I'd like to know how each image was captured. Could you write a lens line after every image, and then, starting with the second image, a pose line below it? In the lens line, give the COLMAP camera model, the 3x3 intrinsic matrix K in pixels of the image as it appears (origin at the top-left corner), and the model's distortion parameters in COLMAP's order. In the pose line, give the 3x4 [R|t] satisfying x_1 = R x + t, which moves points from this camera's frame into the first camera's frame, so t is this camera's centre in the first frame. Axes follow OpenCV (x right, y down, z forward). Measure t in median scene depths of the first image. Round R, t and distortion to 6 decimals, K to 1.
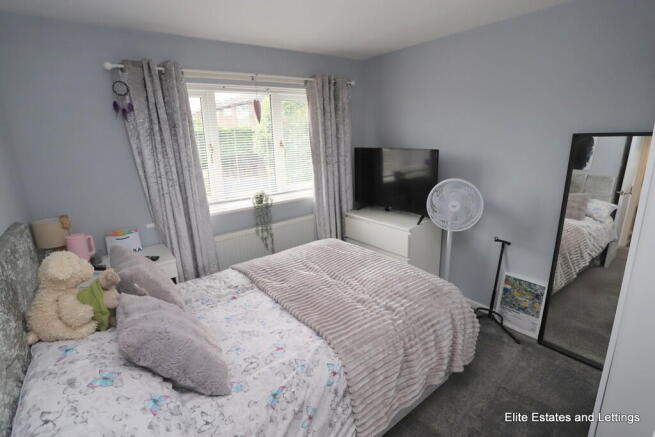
lens RADIAL K [[319.6, 0, 326.2], [0, 319.6, 218.2], [0, 0, 1]] dist [-0.004457, -0.000231]
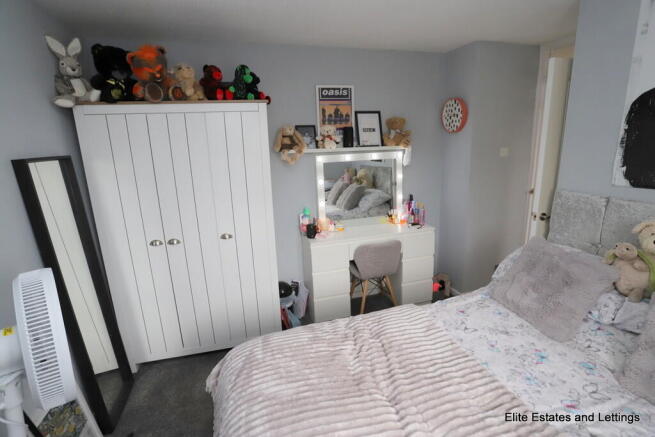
lens RADIAL K [[319.6, 0, 327.3], [0, 319.6, 218.0], [0, 0, 1]] dist [-0.004457, -0.000231]
pose [[-0.929691, -0.032615, 0.366893, -0.091606], [0.148025, 0.879018, 0.453228, -0.464707], [-0.337287, 0.475672, -0.812388, 1.760818]]
